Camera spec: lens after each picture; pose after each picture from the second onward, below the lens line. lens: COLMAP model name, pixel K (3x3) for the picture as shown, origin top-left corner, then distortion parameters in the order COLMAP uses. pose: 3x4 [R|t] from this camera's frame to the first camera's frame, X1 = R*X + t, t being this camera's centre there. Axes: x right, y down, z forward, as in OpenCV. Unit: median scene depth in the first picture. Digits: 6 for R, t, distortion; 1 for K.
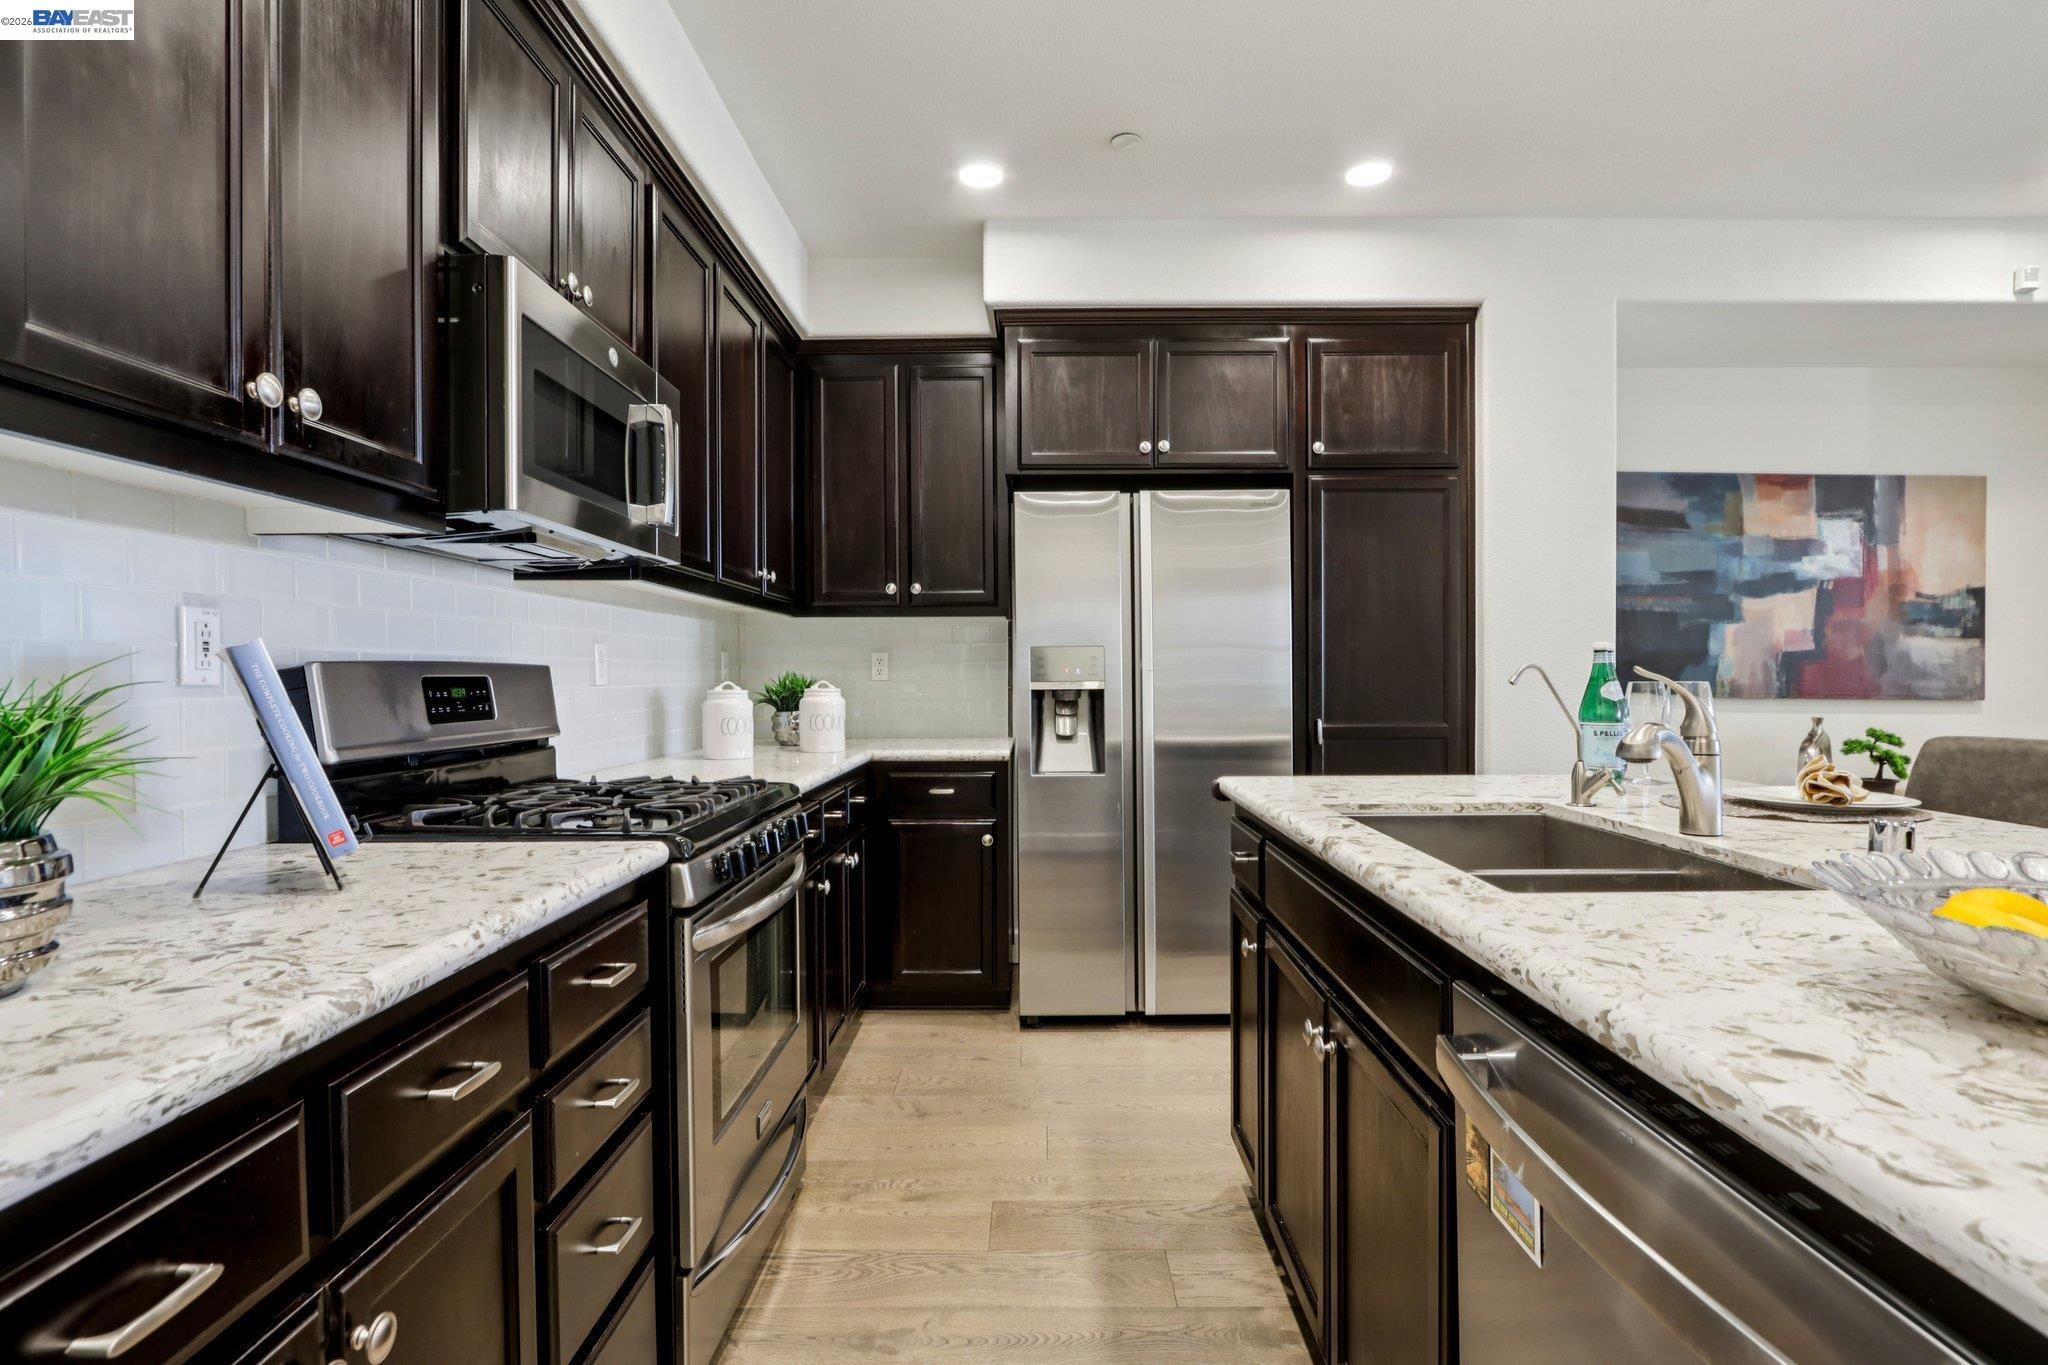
lens RADIAL K [[1031.3, 0, 1026.4], [0, 1031.3, 680.9], [0, 0, 1]] dist [-0.010205, 0.000655]
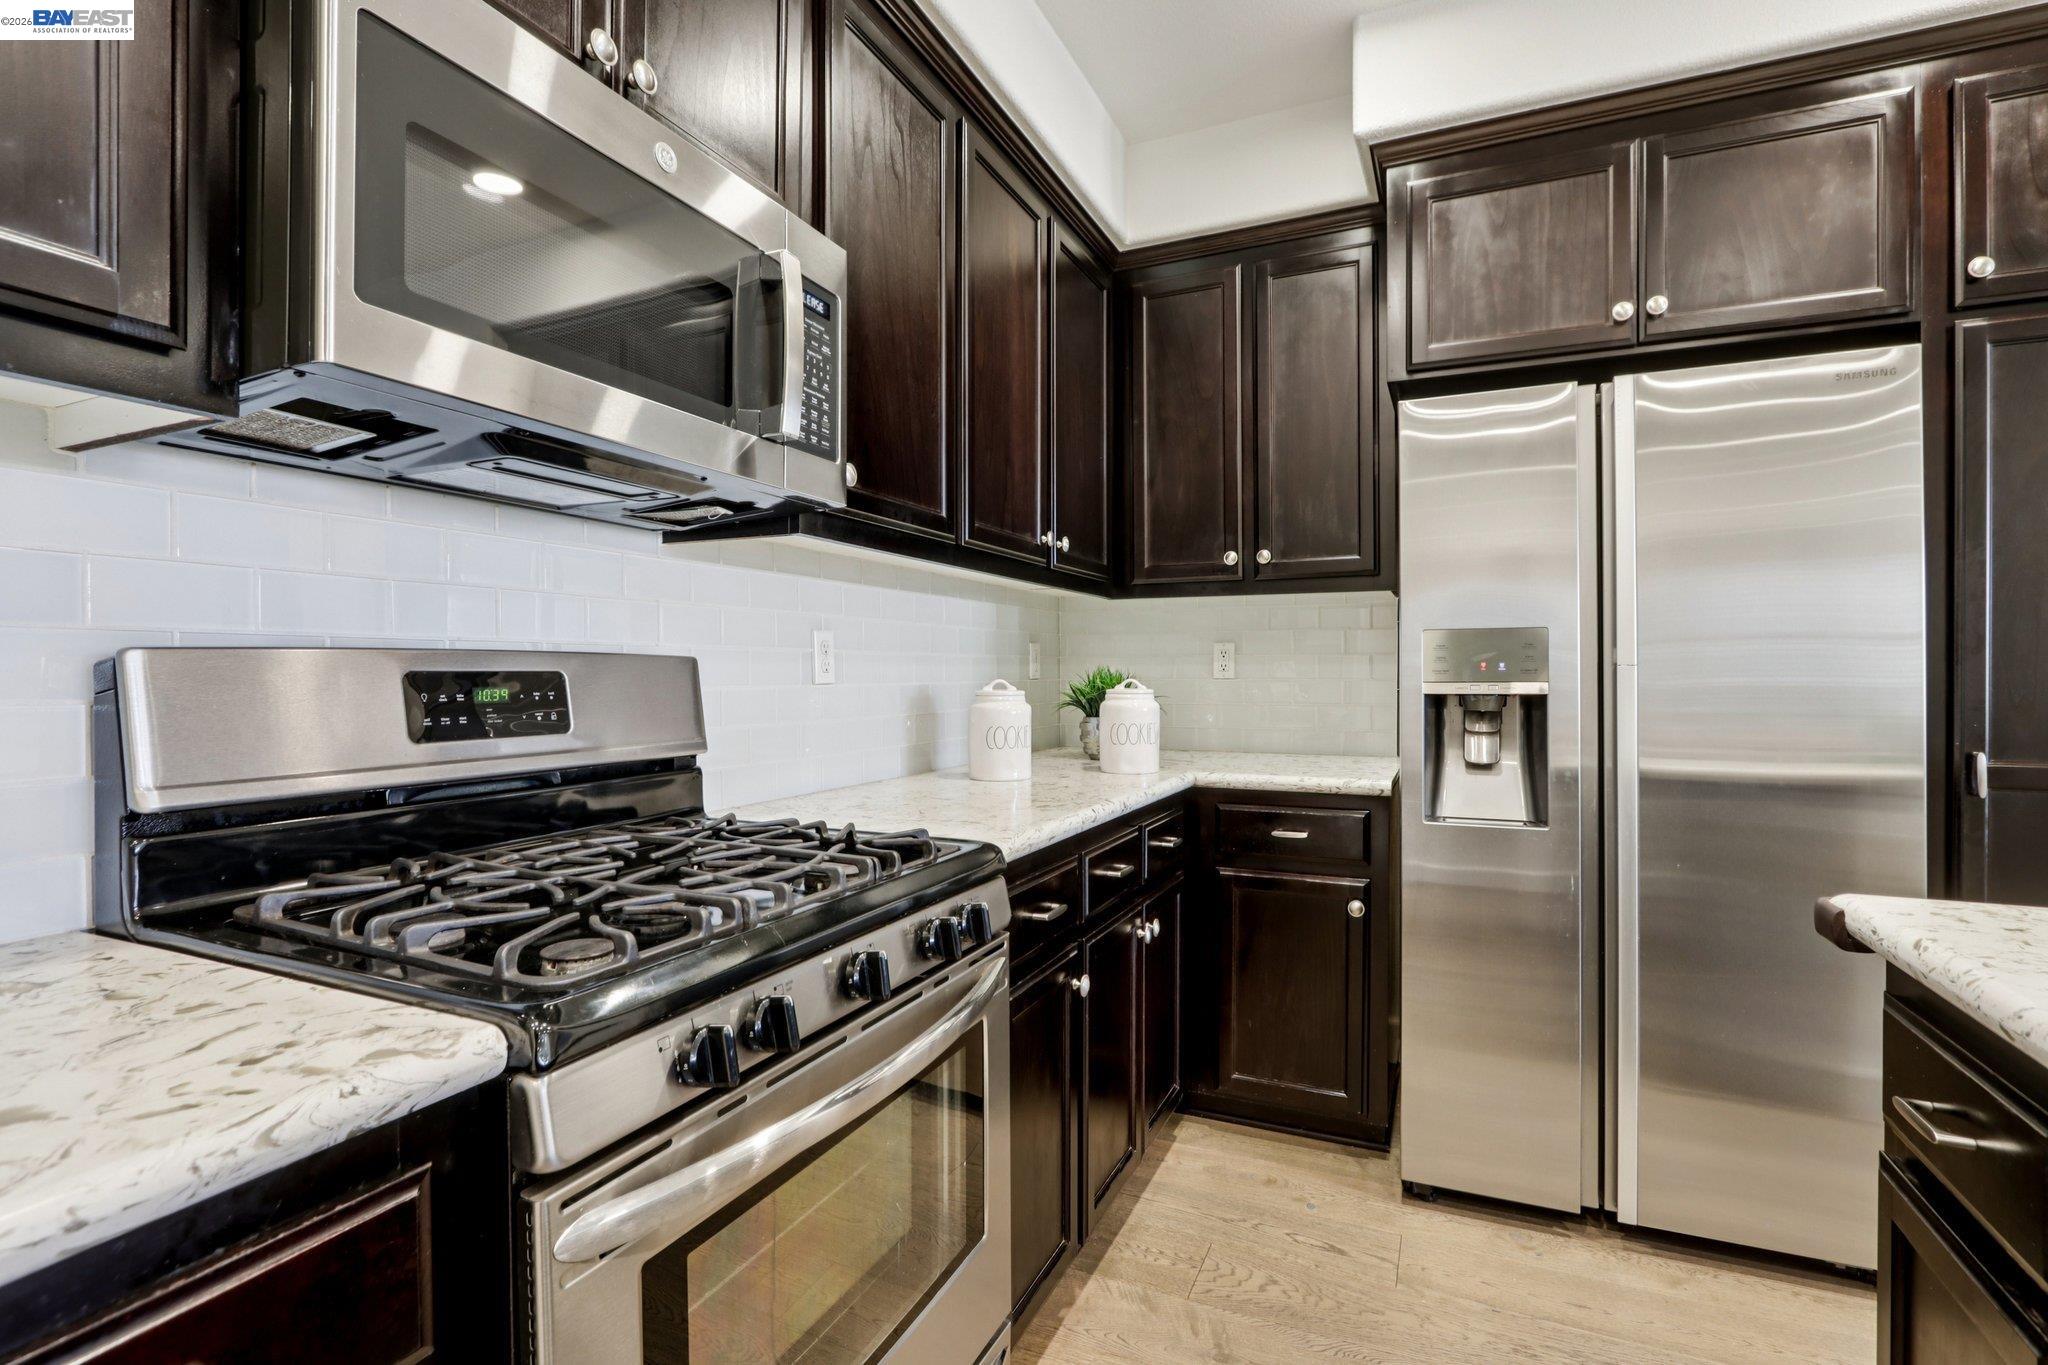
lens RADIAL K [[949.8, 0, 1025.8], [0, 949.8, 679.4], [0, 0, 1]] dist [-0.016111, 0.003245]
pose [[0.913416, 0.005554, -0.406989, 0.017785], [-0.004555, 0.999984, 0.003422, -0.001671], [0.407002, -0.001272, 0.913427, 0.324884]]
